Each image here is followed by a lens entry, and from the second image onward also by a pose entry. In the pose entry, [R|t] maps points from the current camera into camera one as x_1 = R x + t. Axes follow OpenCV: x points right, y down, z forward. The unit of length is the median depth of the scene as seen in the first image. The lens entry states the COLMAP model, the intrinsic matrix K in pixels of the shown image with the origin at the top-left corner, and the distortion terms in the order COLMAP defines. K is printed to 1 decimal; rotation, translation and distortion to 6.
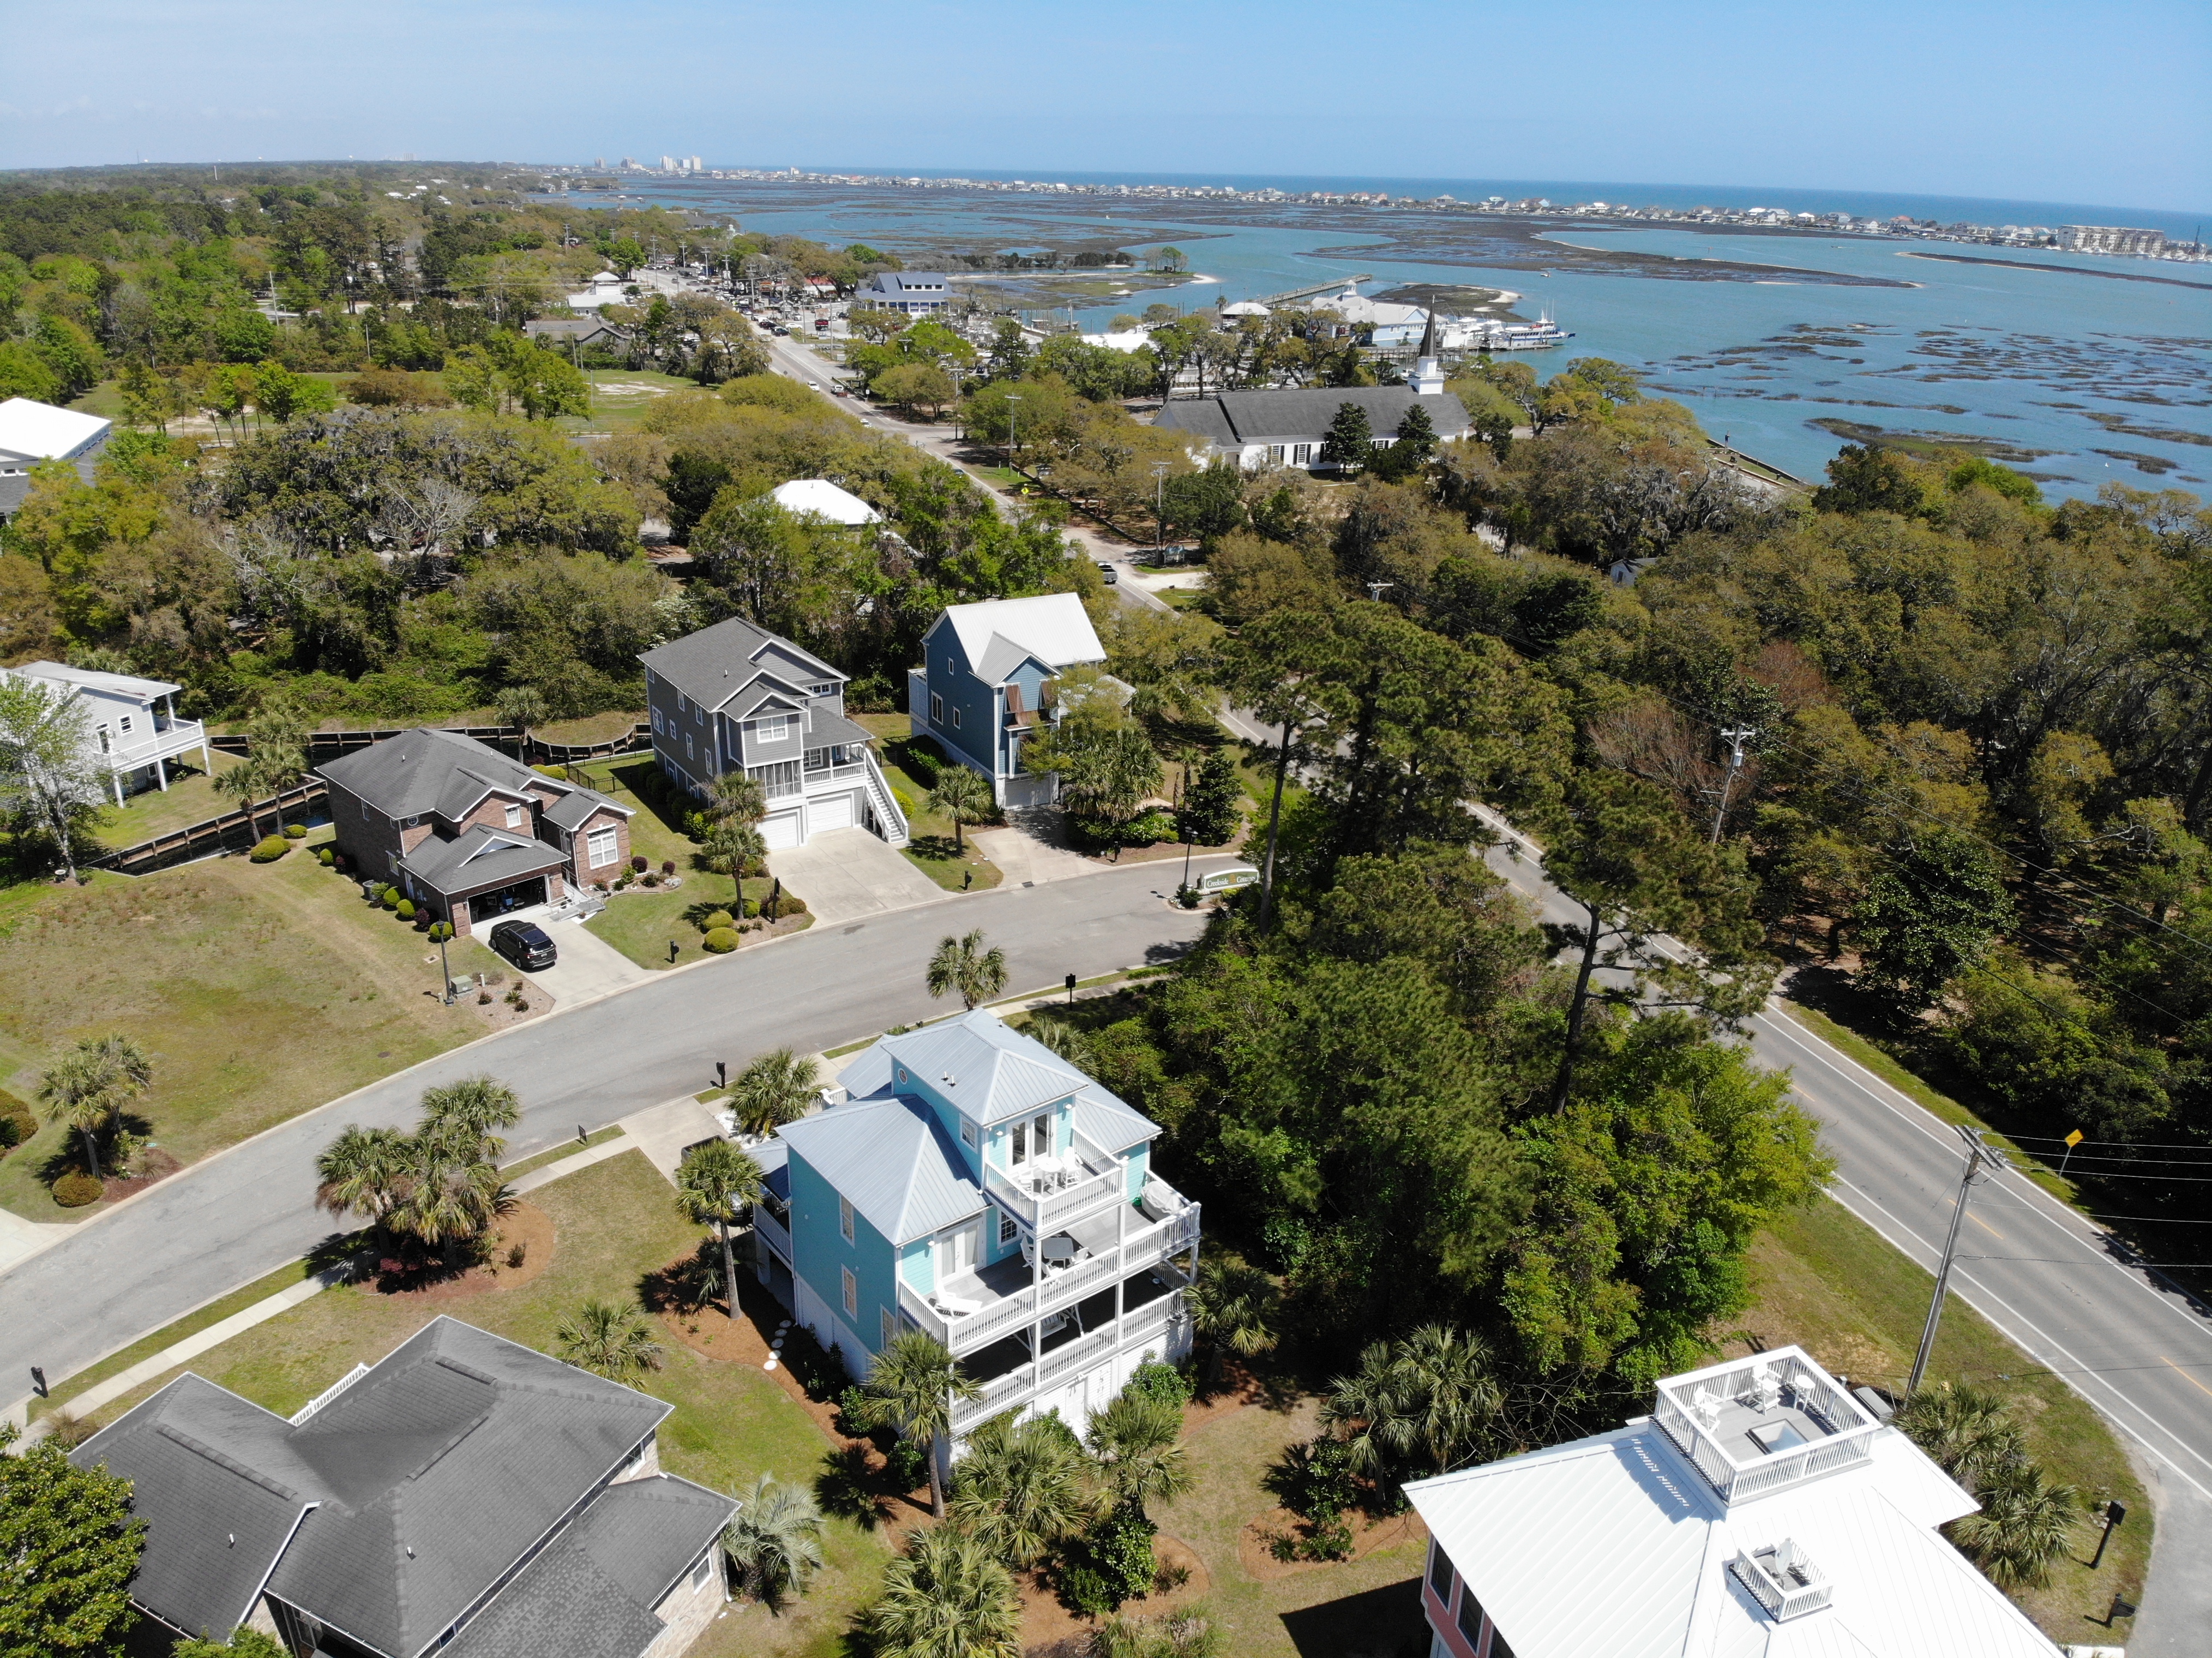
lens RADIAL K [[1611.2, 0, 1102.9], [0, 1611.2, 816.3], [0, 0, 1]] dist [0.061753, -0.166945]
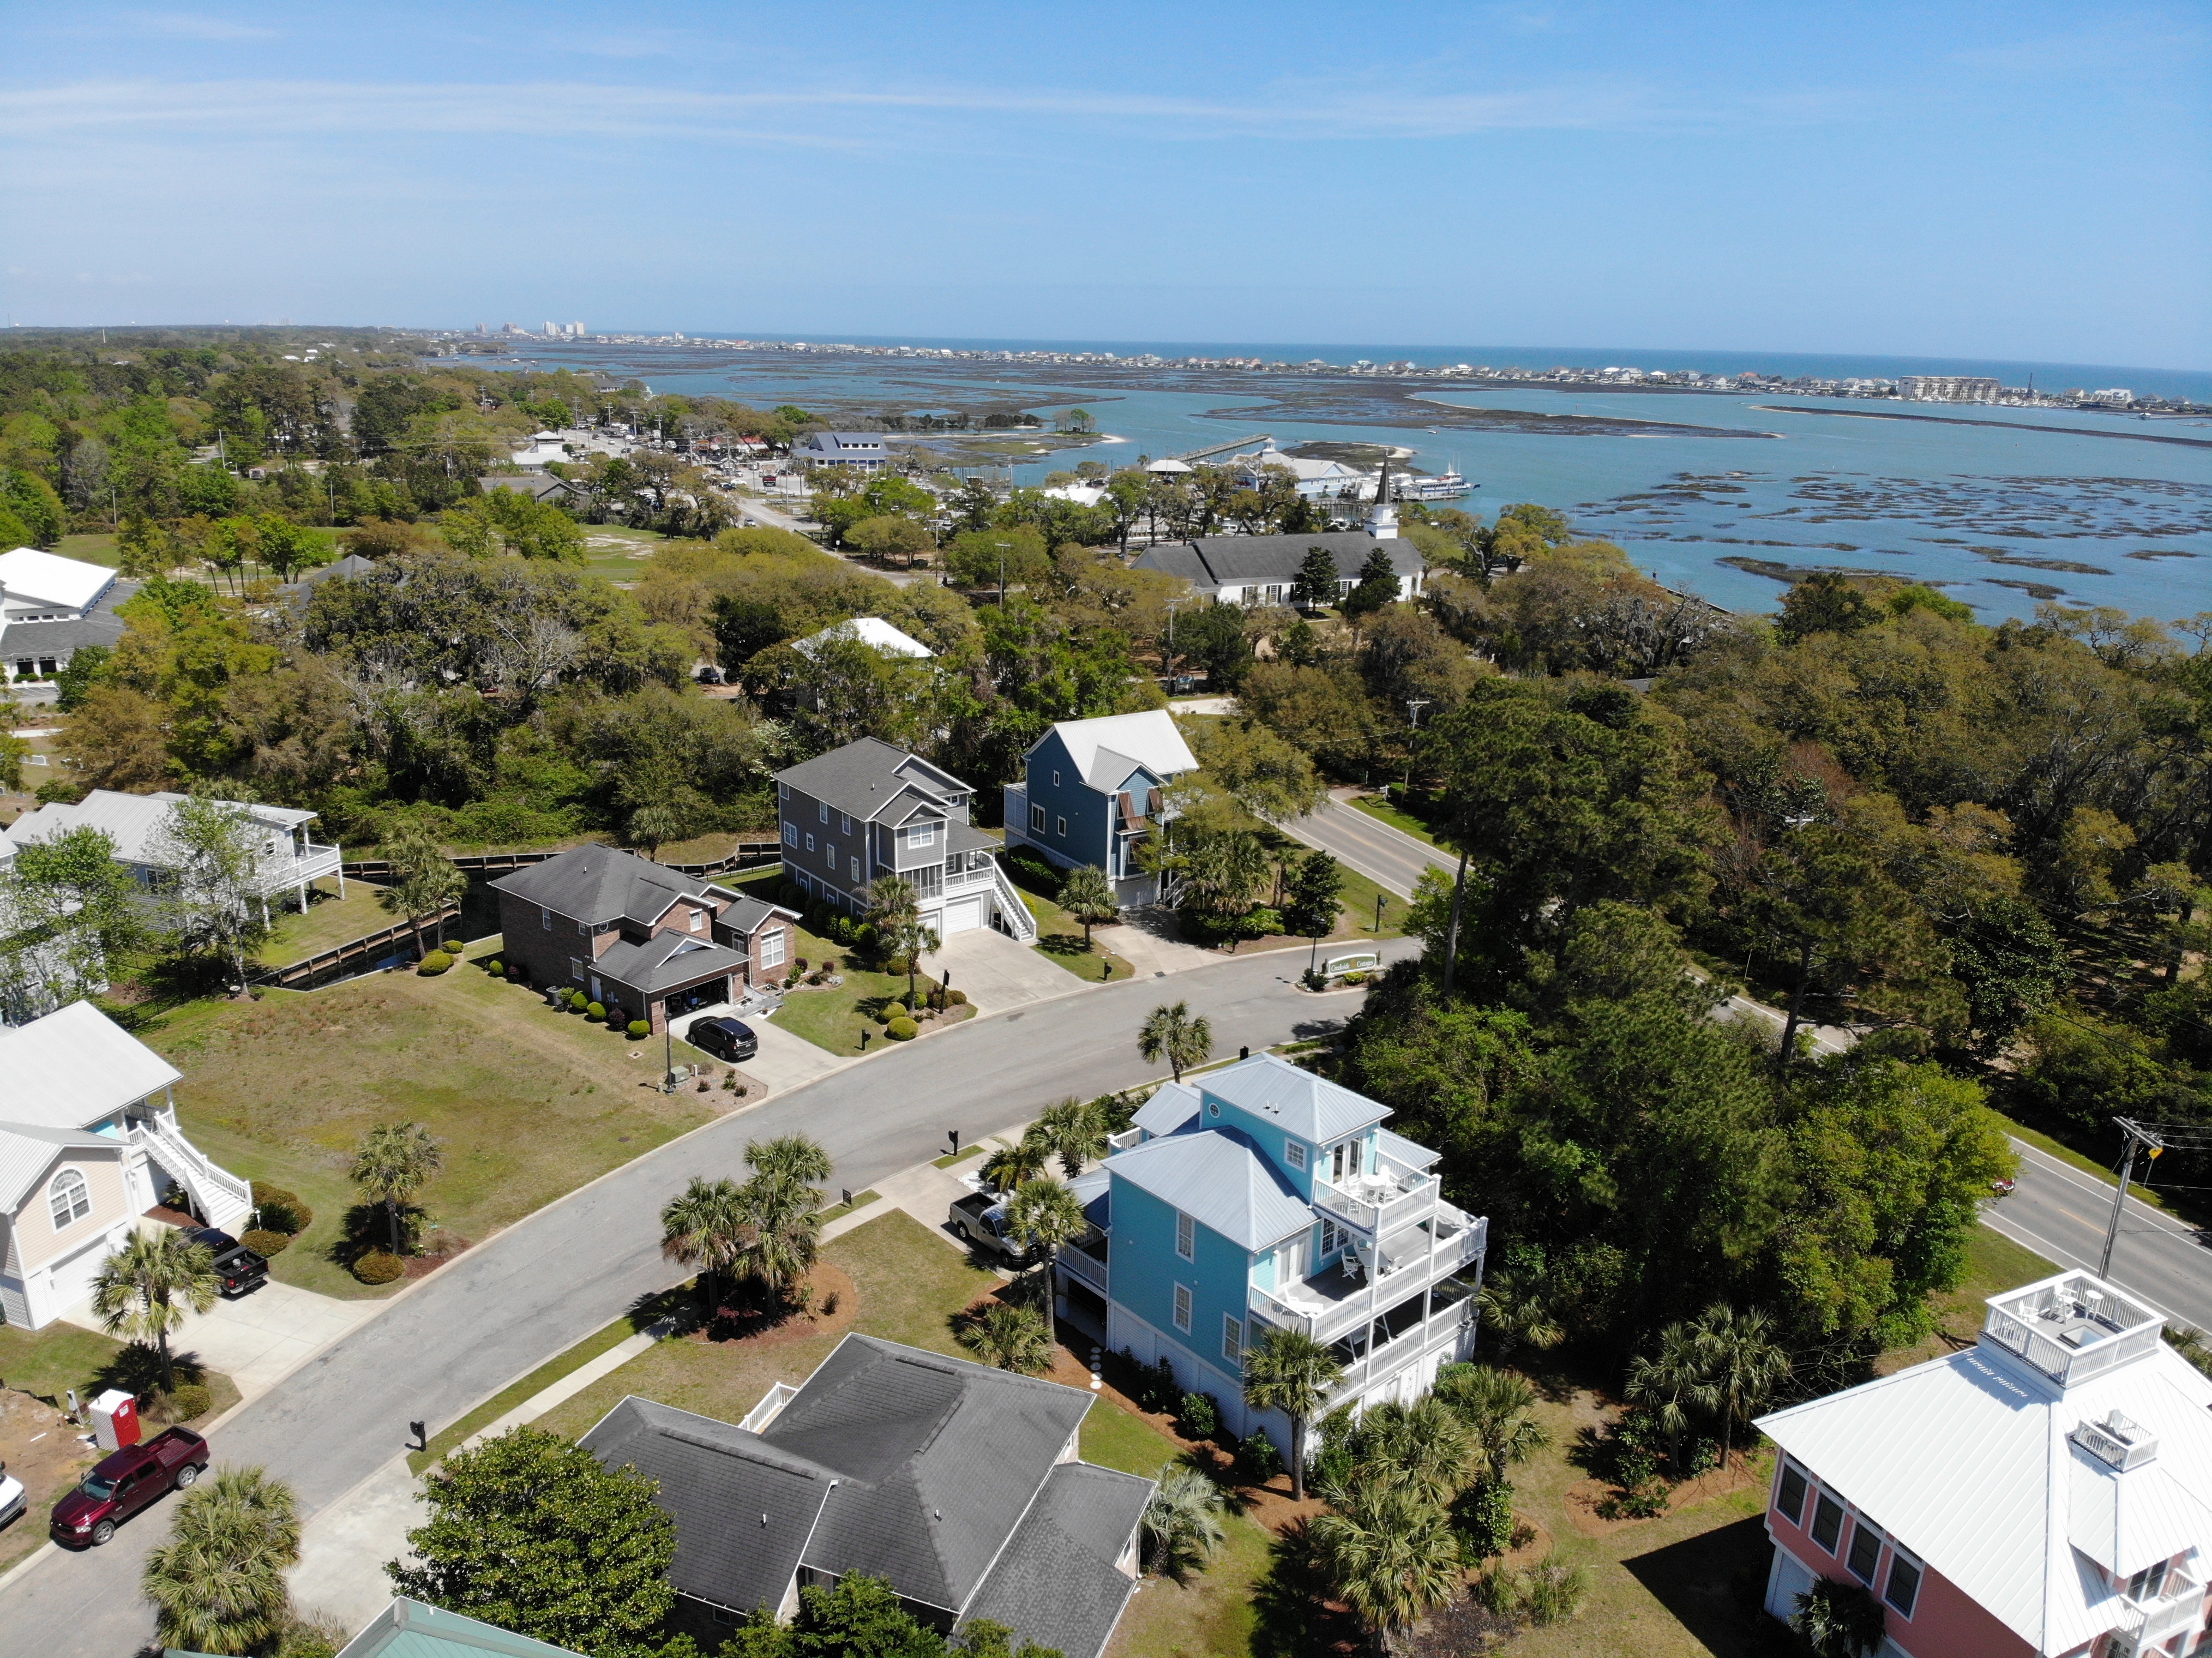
lens RADIAL K [[1611.2, 0, 1105.2], [0, 1611.2, 822.2], [0, 0, 1]] dist [0.061753, -0.166945]
pose [[0.997124, -0.021898, 0.072558, -0.161410], [0.028153, 0.995867, -0.086349, 0.032589], [-0.070367, 0.088144, 0.993619, -0.072585]]
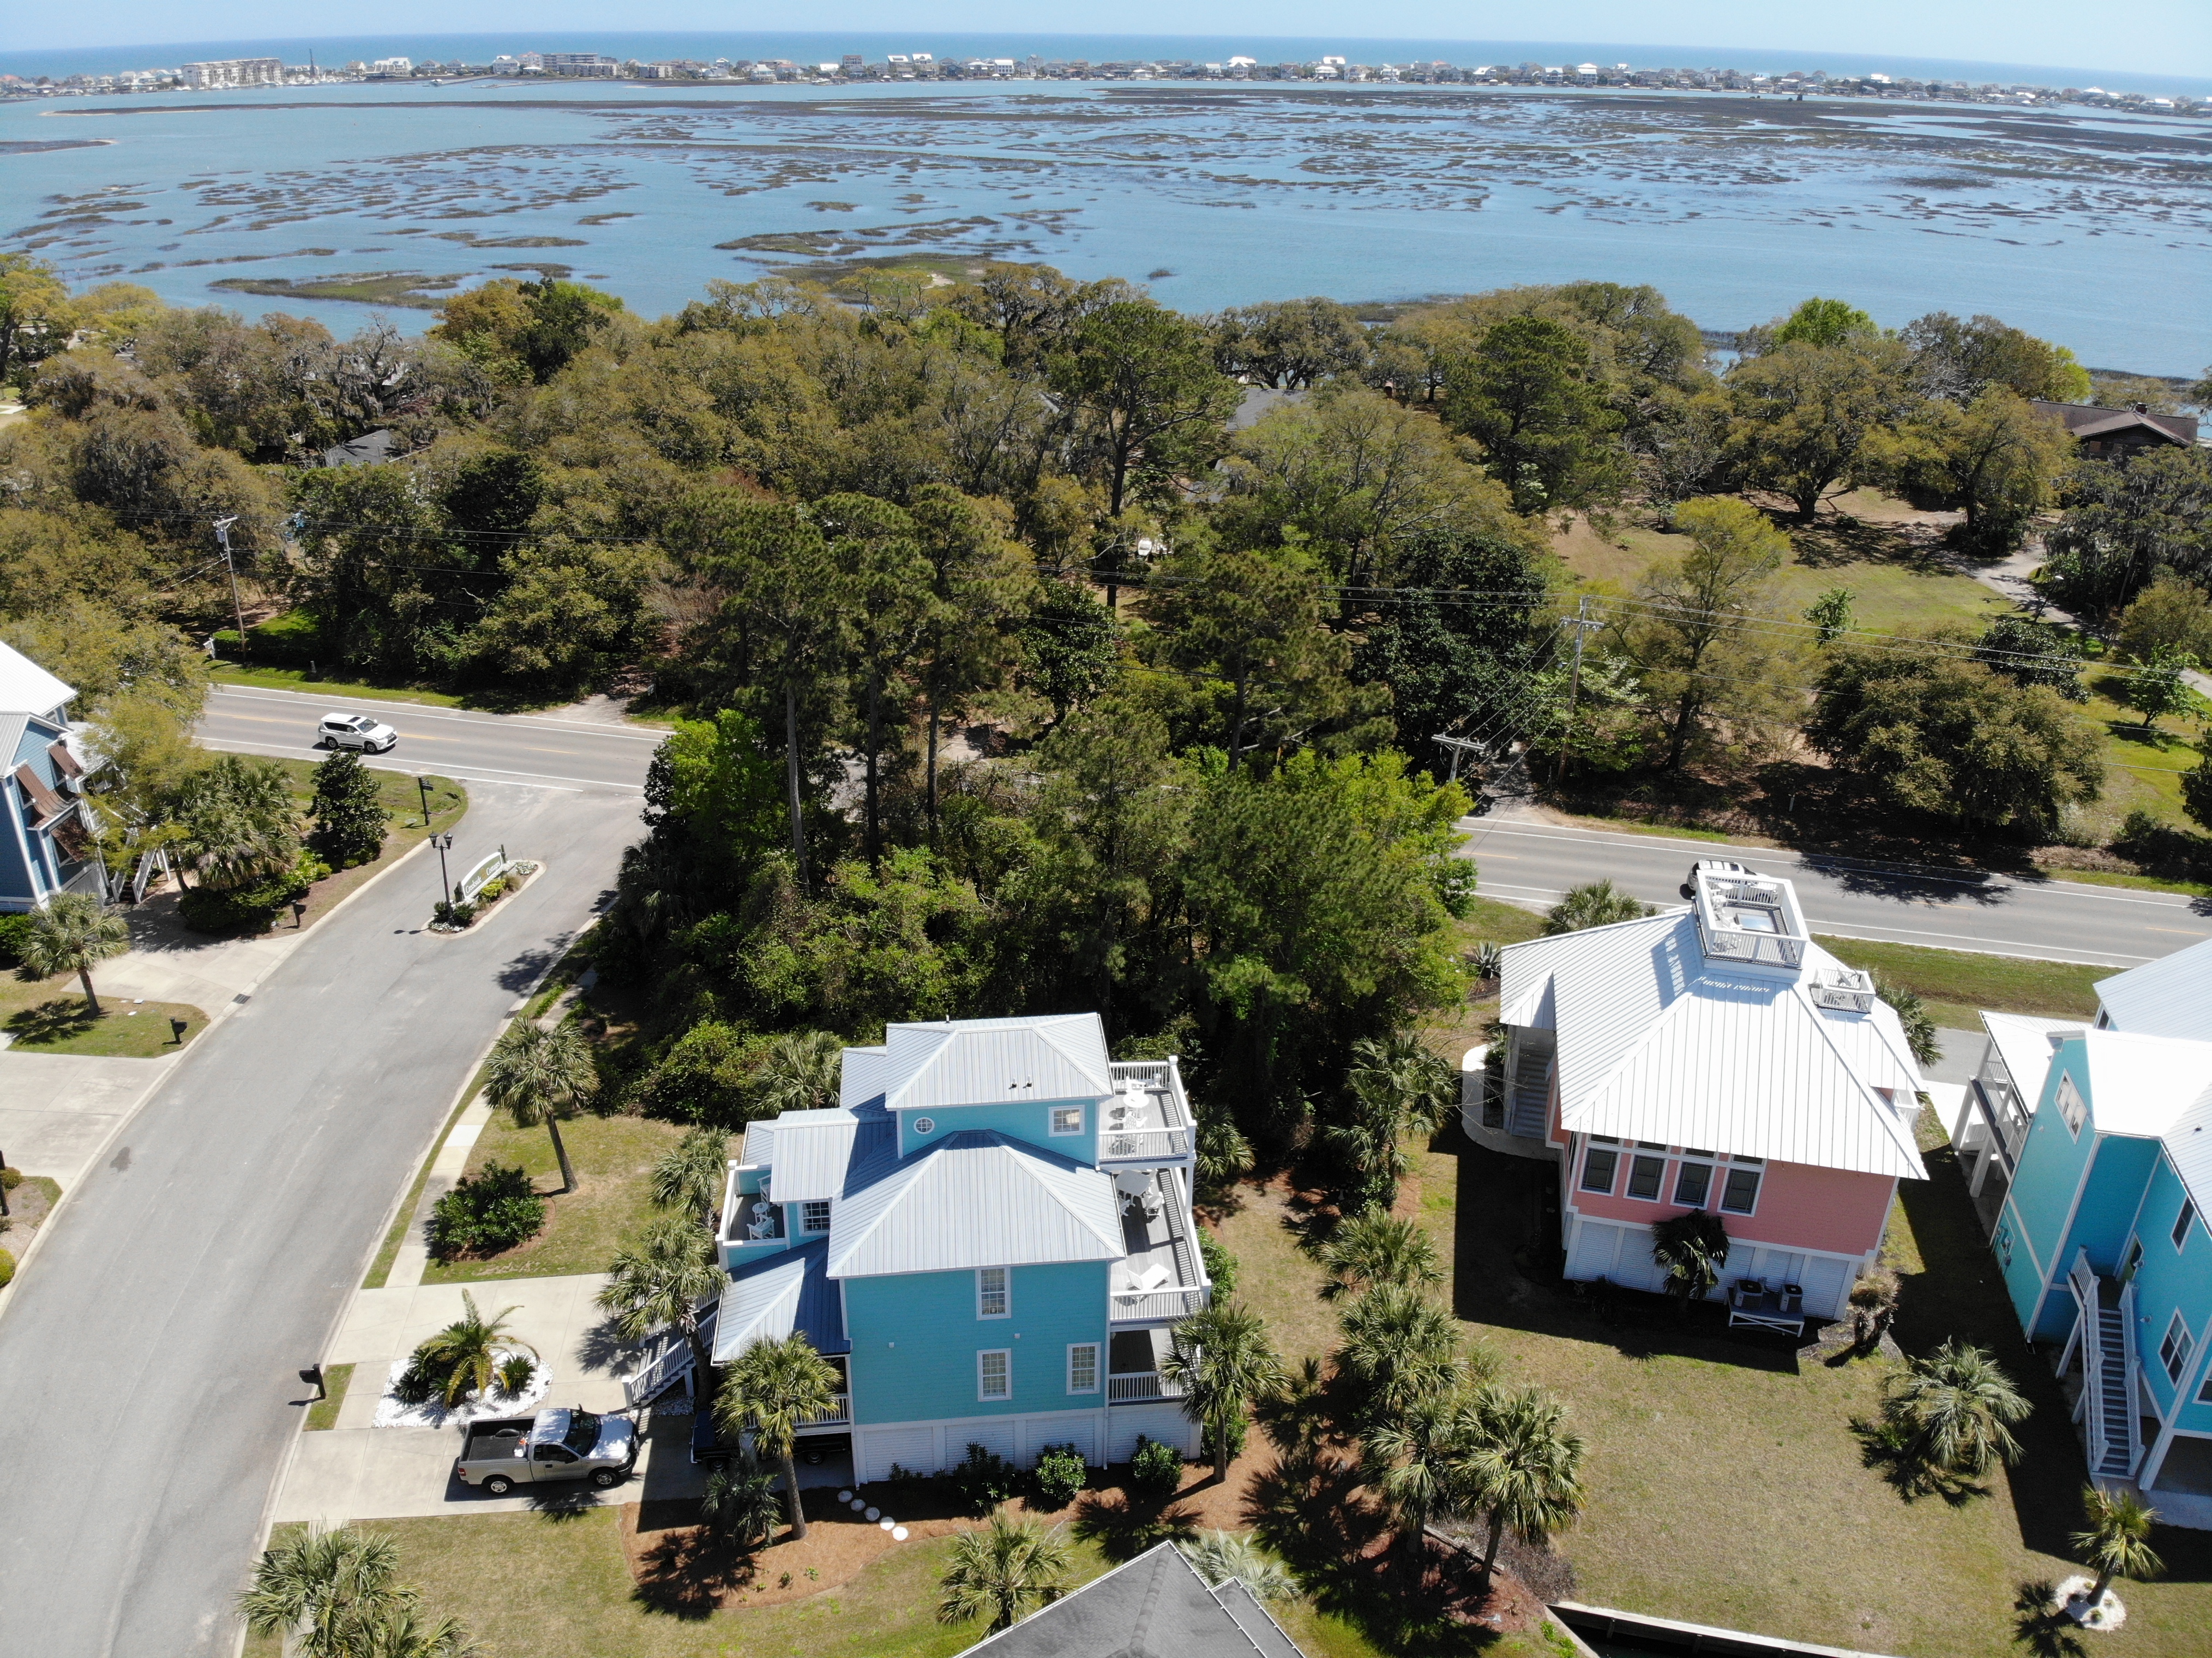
lens RADIAL K [[1611.2, 0, 1090.4], [0, 1611.2, 829.4], [0, 0, 1]] dist [0.061753, -0.166945]
pose [[0.526065, -0.387705, 0.756928, -0.376077], [0.314801, 0.915591, 0.250187, -0.091742], [-0.790035, 0.106667, 0.603711, 0.239745]]
